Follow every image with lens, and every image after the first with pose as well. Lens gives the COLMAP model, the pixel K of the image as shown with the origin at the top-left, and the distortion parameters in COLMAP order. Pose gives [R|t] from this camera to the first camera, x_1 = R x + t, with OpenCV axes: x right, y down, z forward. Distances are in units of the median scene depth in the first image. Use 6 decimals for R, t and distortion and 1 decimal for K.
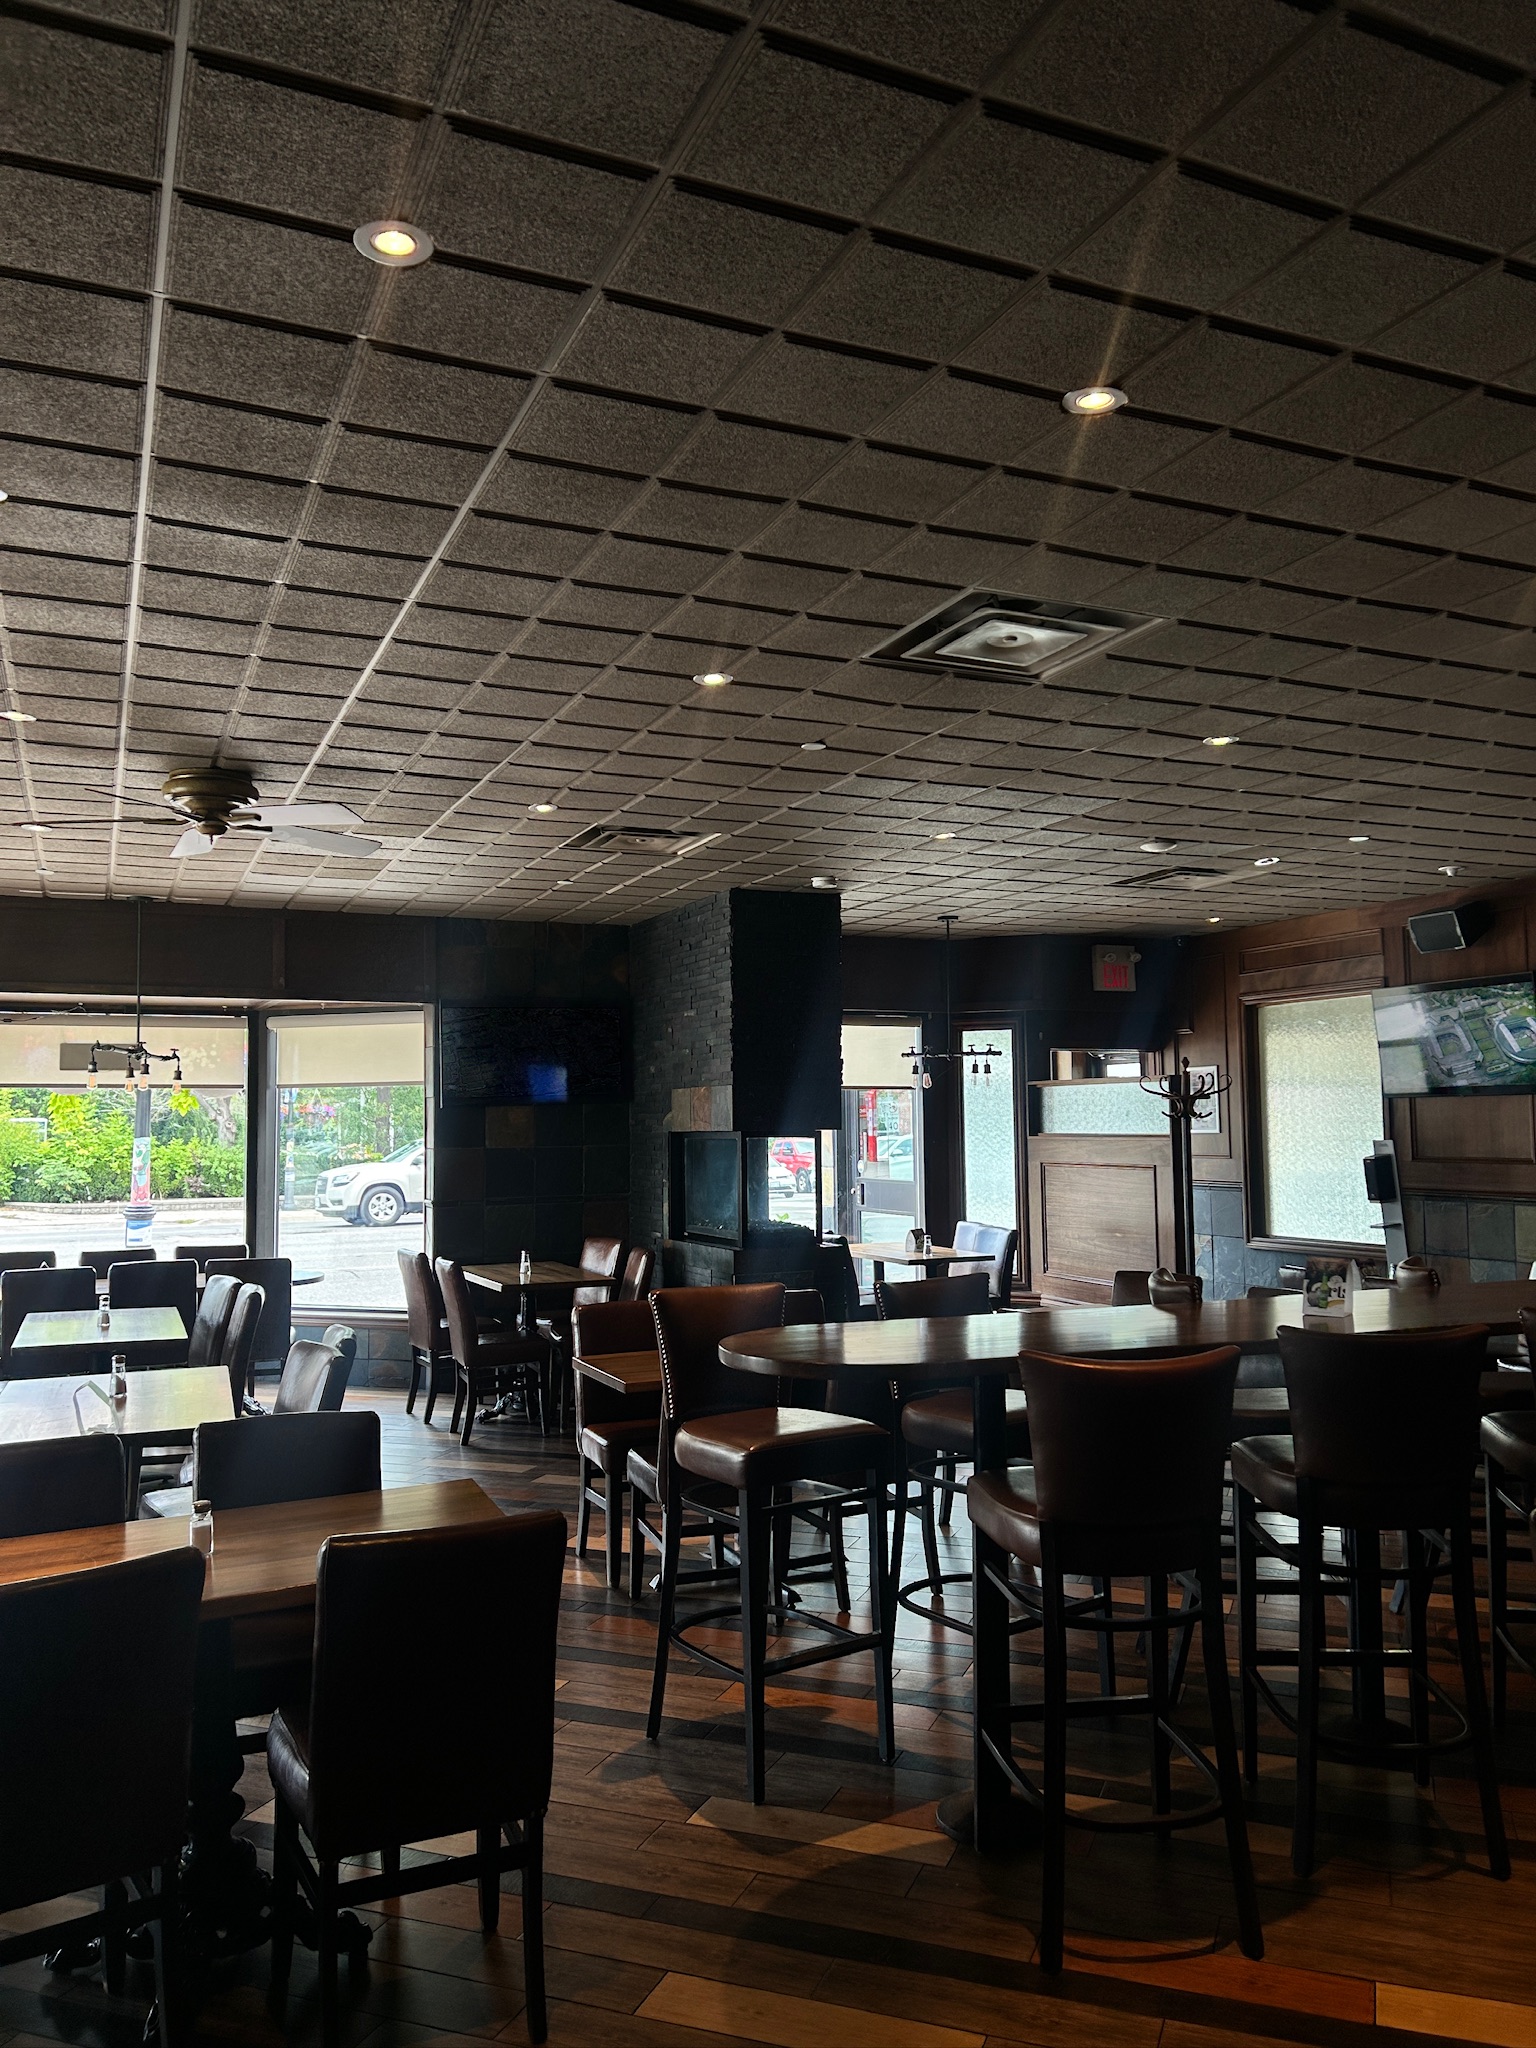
lens RADIAL K [[1541.2, 0, 762.5], [0, 1541.2, 1026.0], [0, 0, 1]] dist [0.042402, -0.022820]
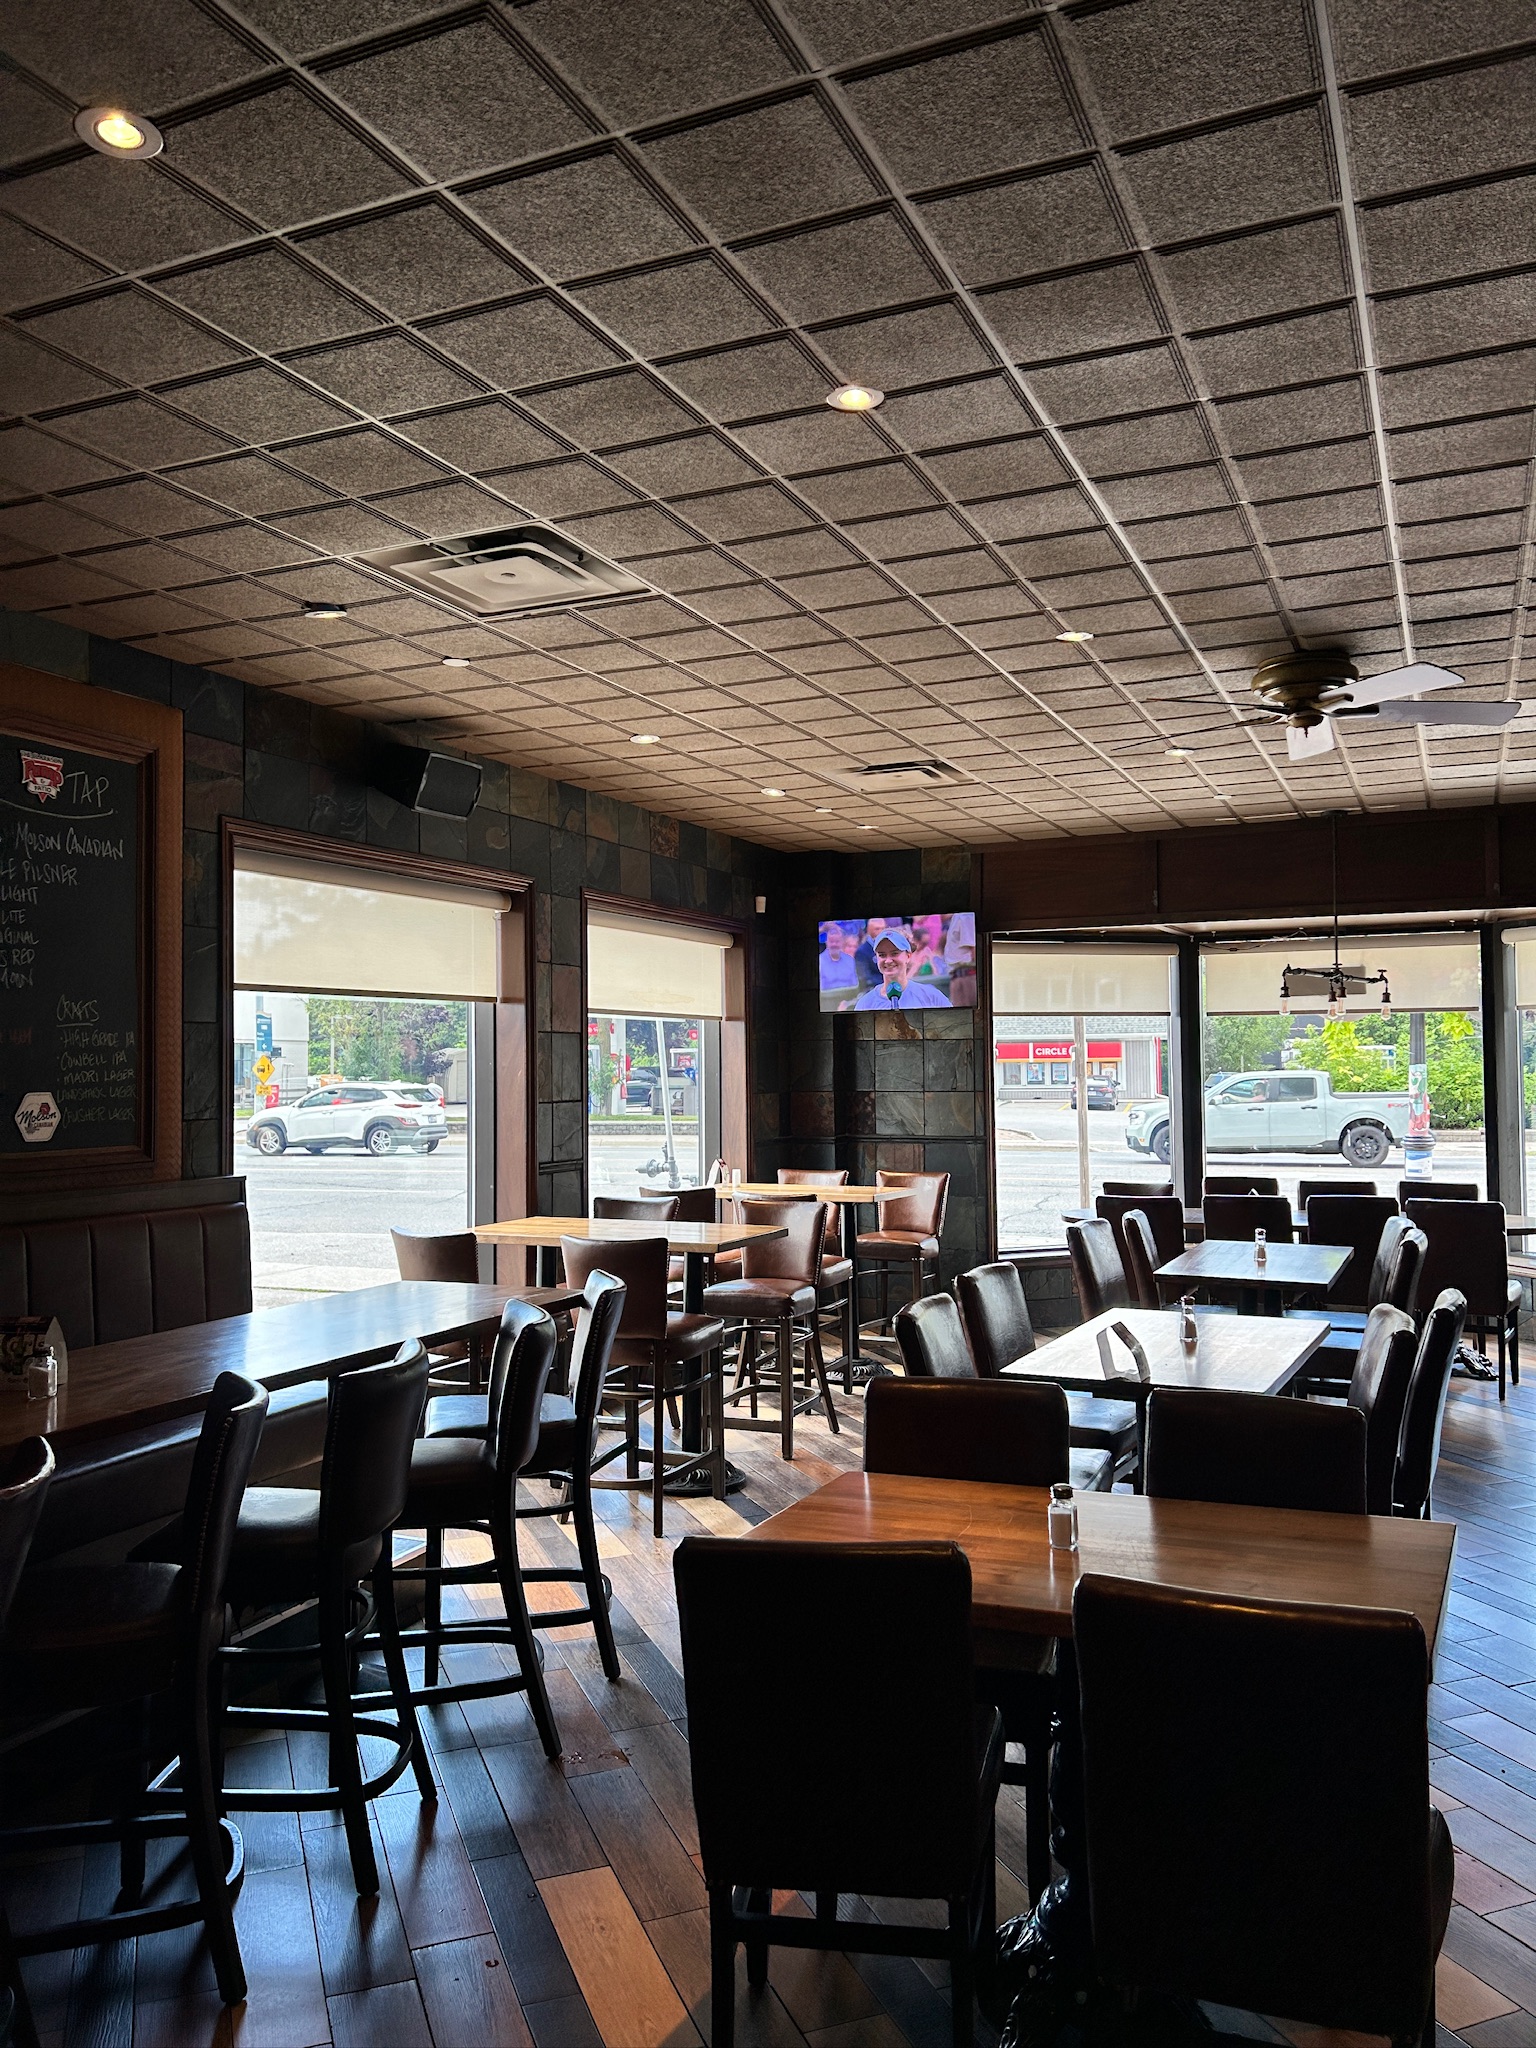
lens RADIAL K [[1541.2, 0, 776.6], [0, 1541.2, 1013.5], [0, 0, 1]] dist [0.042402, -0.022820]
pose [[0.681839, -0.024754, -0.731084, 0.095965], [0.052941, 0.998476, 0.015568, 0.012920], [0.729584, -0.049319, 0.682110, 0.176929]]
